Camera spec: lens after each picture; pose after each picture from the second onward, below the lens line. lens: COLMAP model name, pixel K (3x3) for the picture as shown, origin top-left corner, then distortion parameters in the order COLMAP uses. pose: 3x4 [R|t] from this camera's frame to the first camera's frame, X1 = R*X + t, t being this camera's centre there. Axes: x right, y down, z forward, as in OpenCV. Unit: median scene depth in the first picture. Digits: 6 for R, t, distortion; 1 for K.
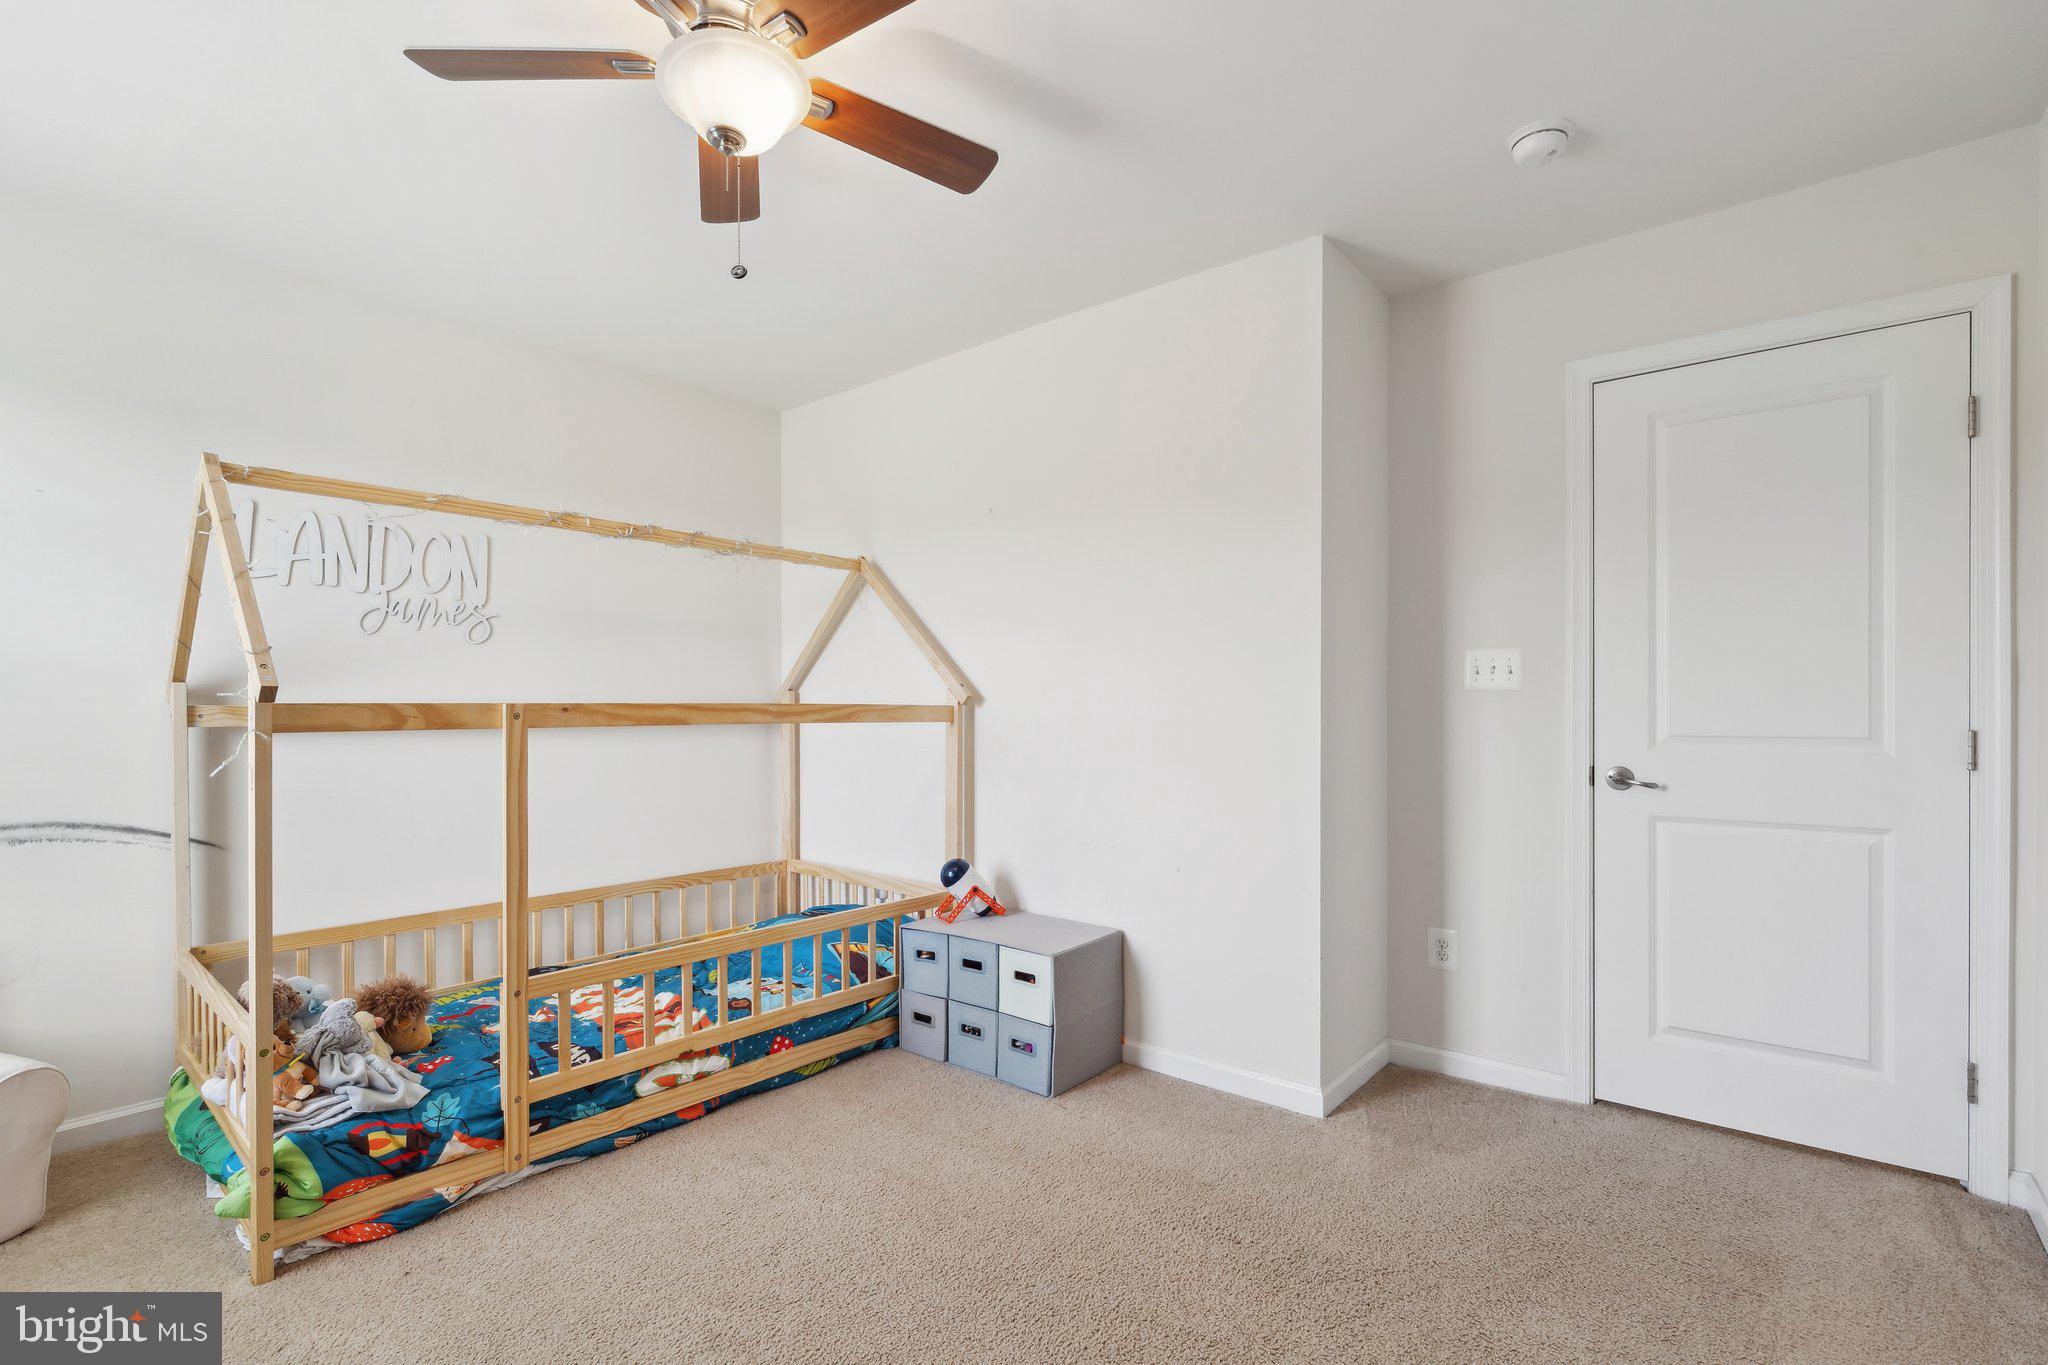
lens RADIAL K [[944.1, 0, 1025.5], [0, 944.1, 713.5], [0, 0, 1]] dist [-0.000032, -0.000006]
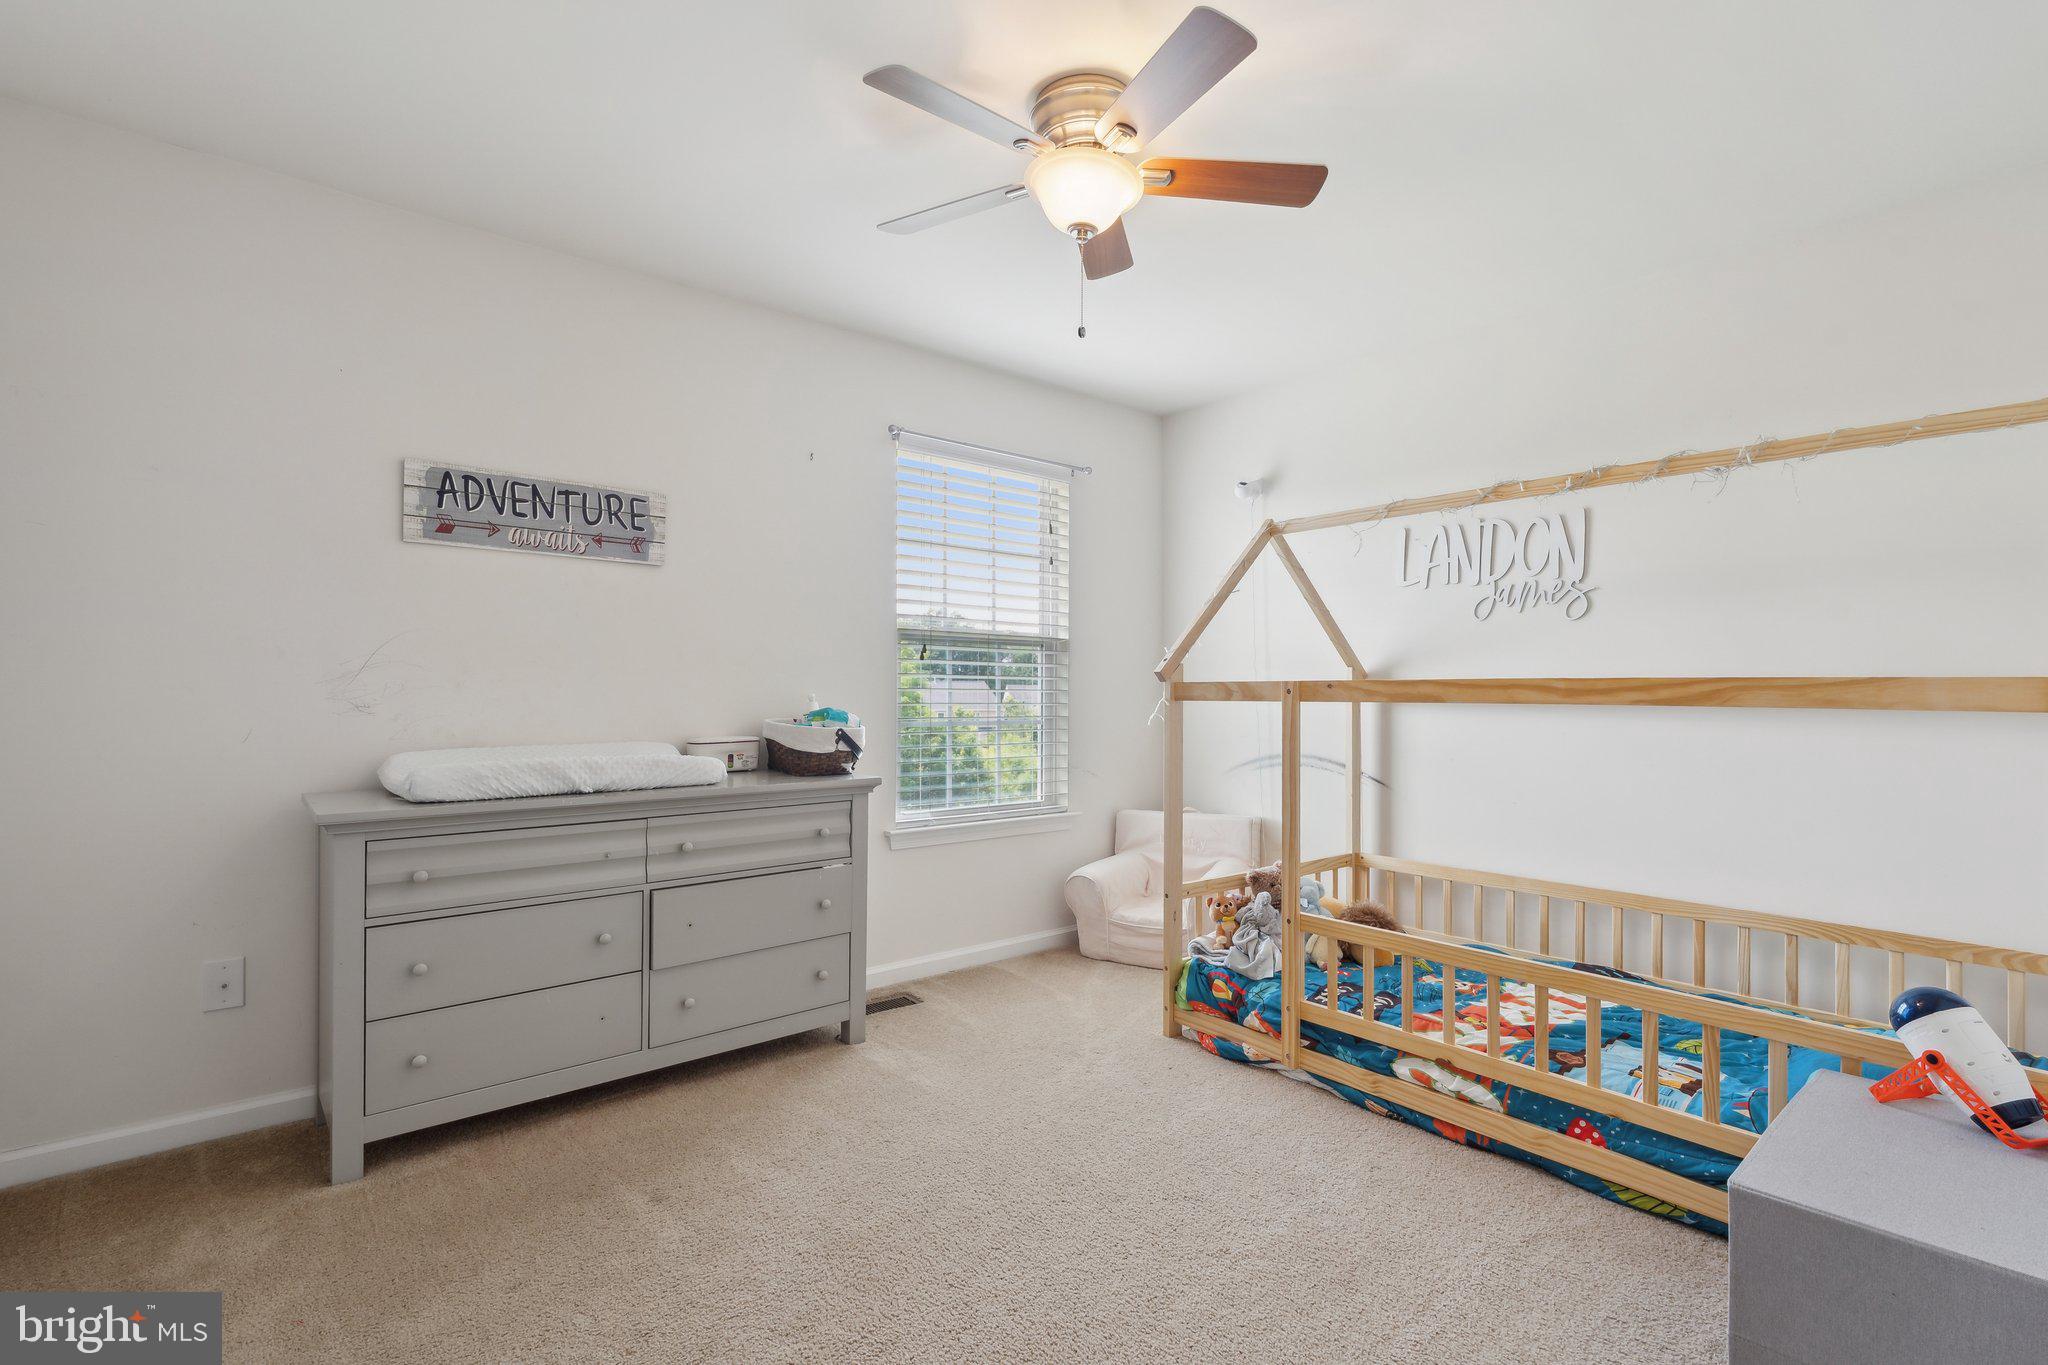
lens RADIAL K [[931.4, 0, 1024.0], [0, 931.4, 682.5], [0, 0, 1]] dist [-0.001385, 0.000058]
pose [[-0.178498, -0.003615, -0.983934, 0.601949], [-0.004385, 0.999986, -0.002878, -0.003304], [0.983930, 0.003801, -0.178511, 0.757753]]
